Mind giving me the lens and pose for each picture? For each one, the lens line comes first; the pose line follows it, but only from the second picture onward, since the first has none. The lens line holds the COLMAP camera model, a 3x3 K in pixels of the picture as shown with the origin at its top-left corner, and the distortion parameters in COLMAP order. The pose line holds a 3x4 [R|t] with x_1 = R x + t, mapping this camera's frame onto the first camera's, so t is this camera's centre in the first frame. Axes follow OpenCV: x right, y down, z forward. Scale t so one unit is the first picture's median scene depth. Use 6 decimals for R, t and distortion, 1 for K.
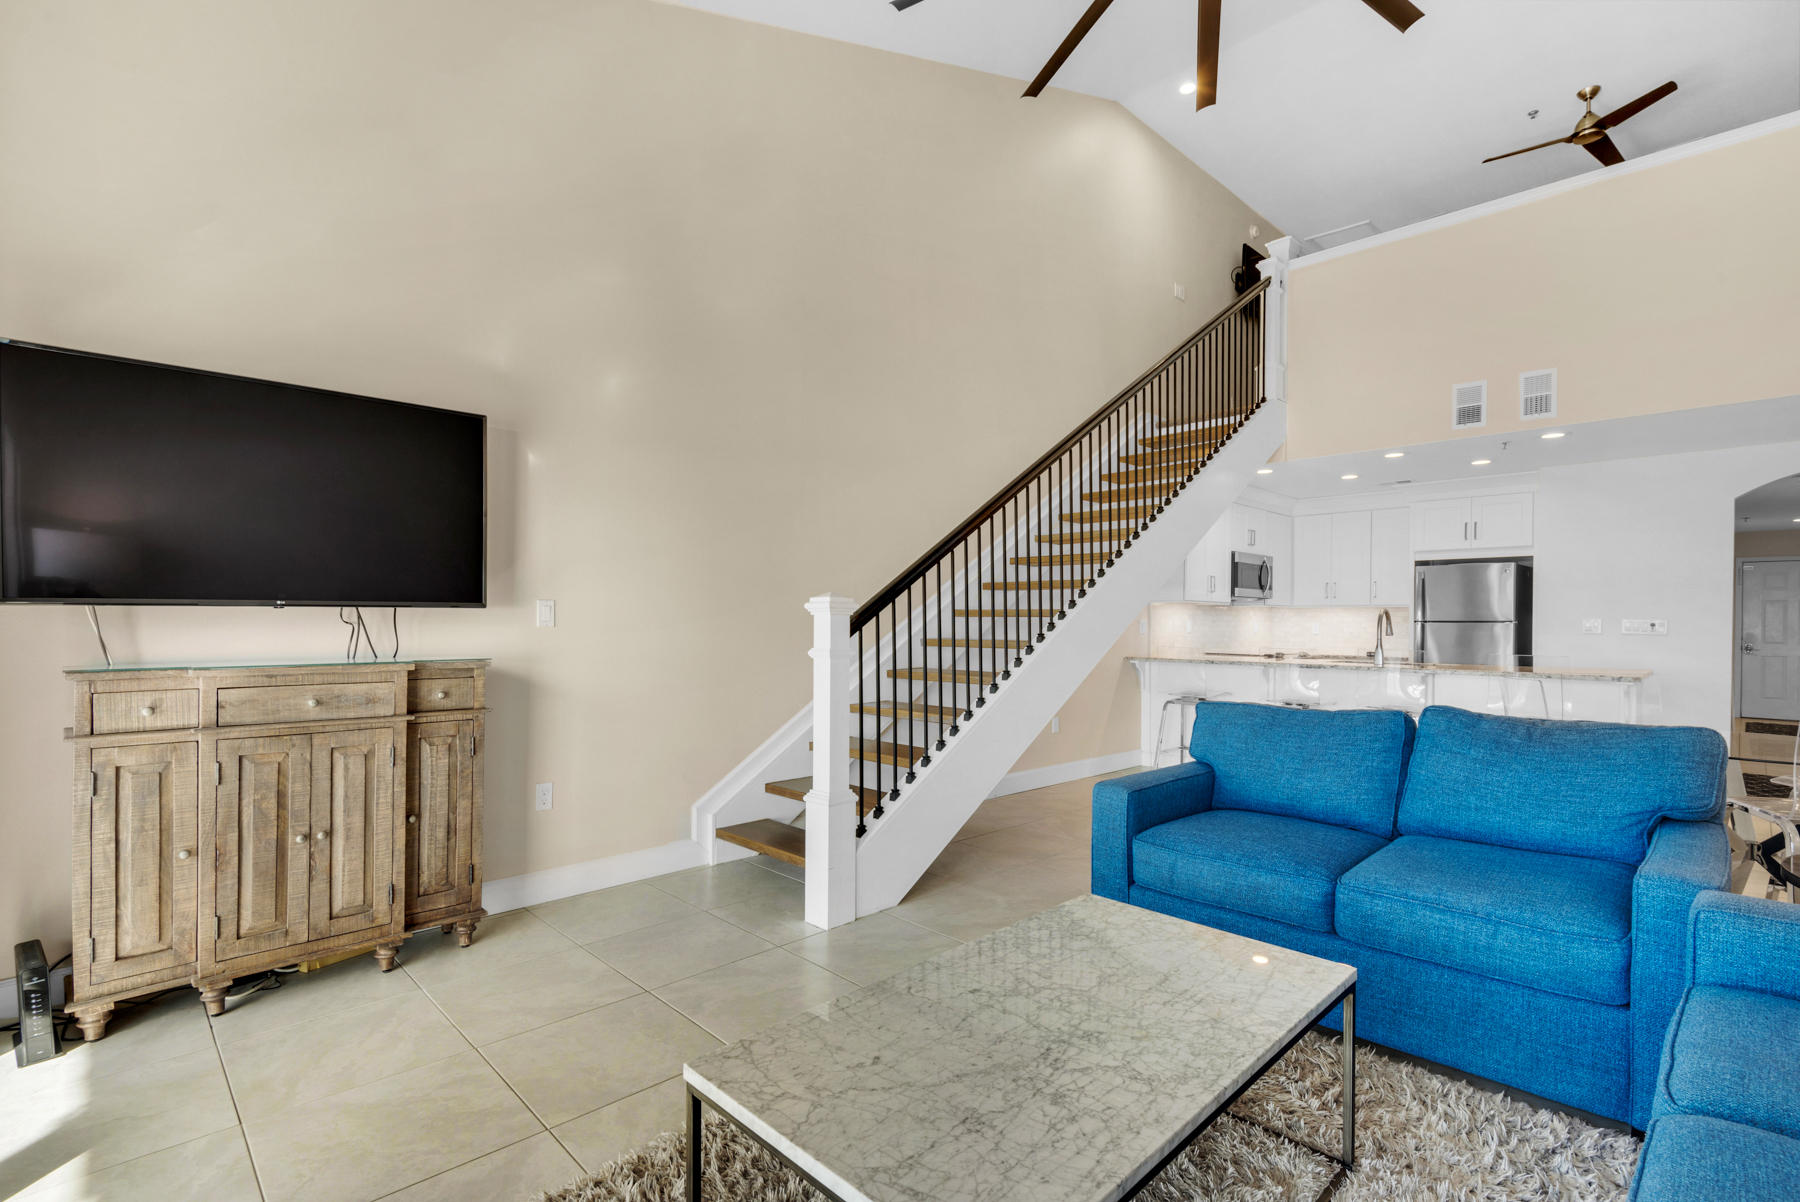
lens RADIAL K [[824.9, 0, 925.0], [0, 824.9, 623.3], [0, 0, 1]] dist [0.020483, -0.008186]
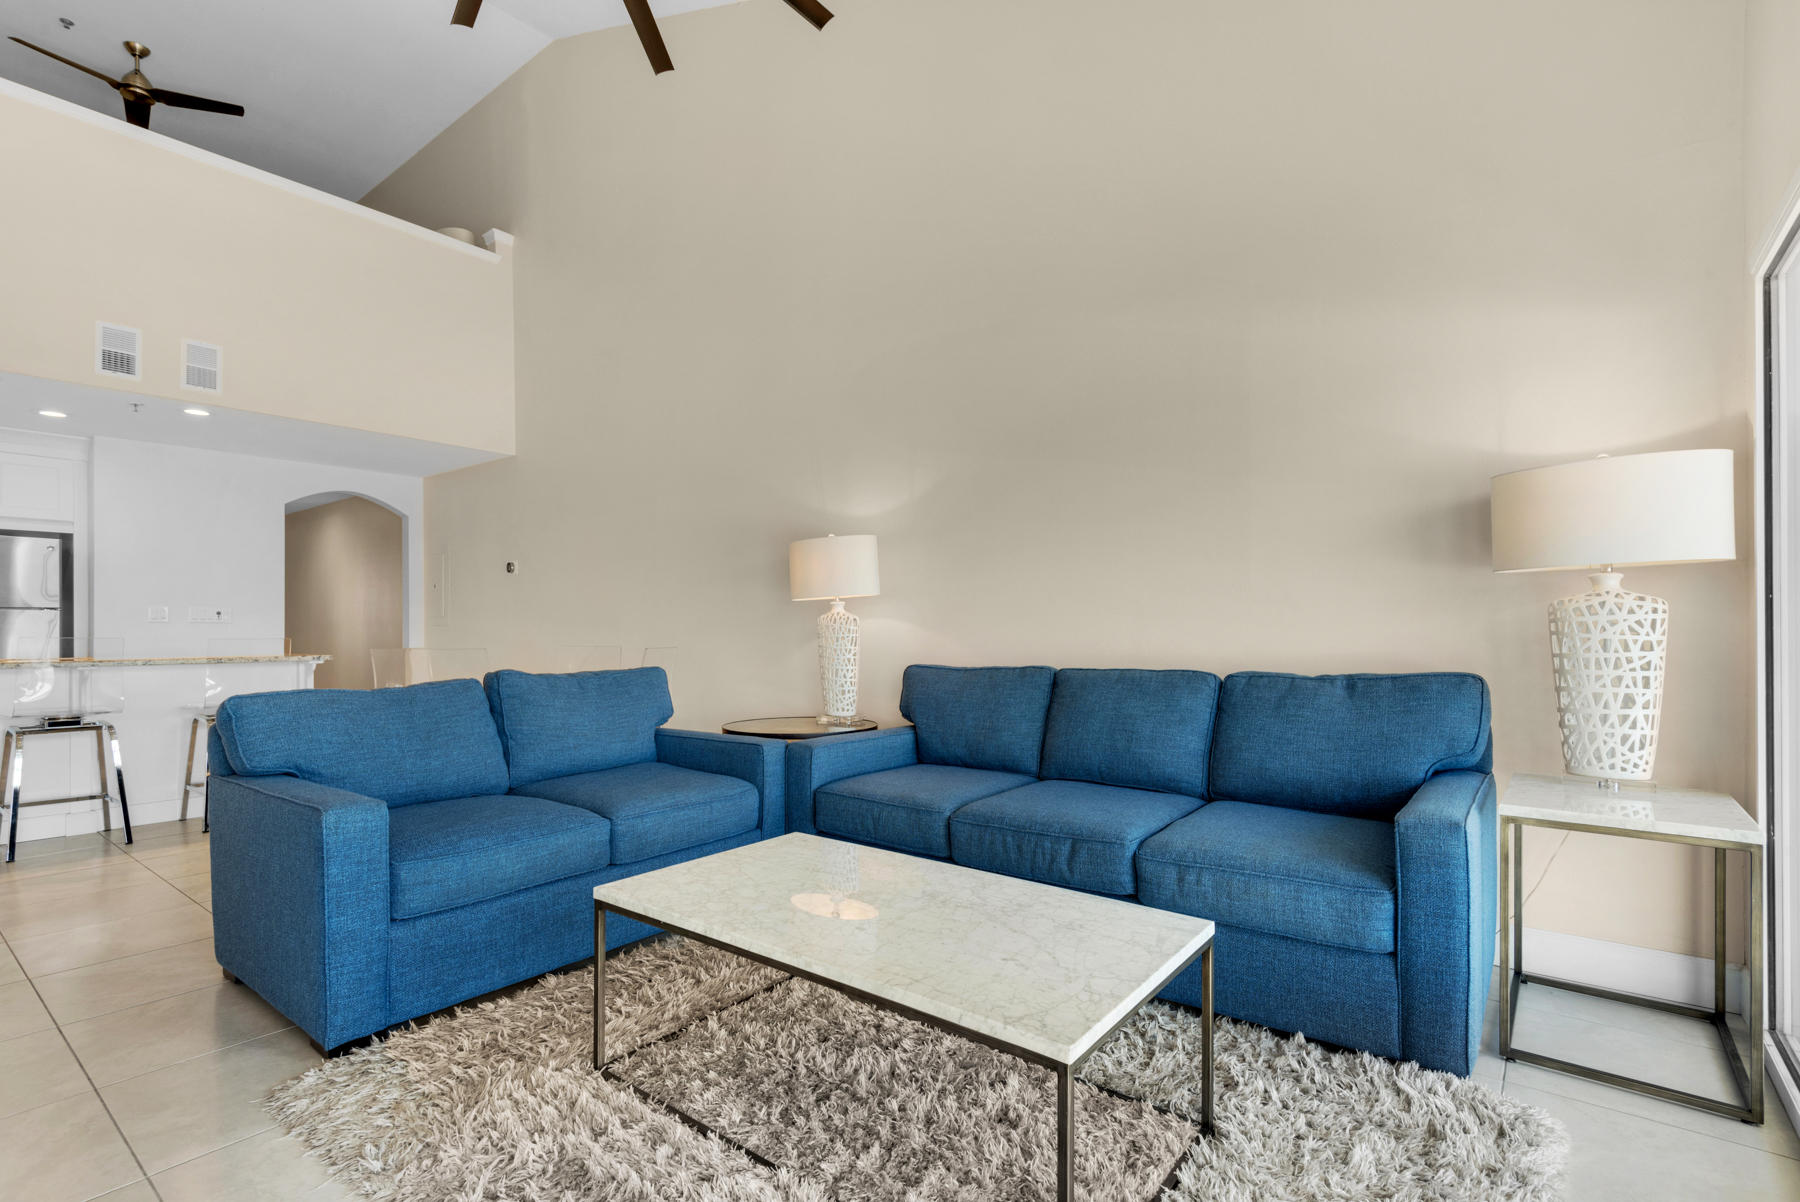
lens RADIAL K [[824.9, 0, 881.4], [0, 824.9, 625.2], [0, 0, 1]] dist [0.020483, -0.008186]
pose [[-0.105493, -0.001710, 0.994419, -0.221967], [0.004752, 0.999986, 0.002224, 0.016500], [-0.994409, 0.004960, -0.105484, 0.252813]]
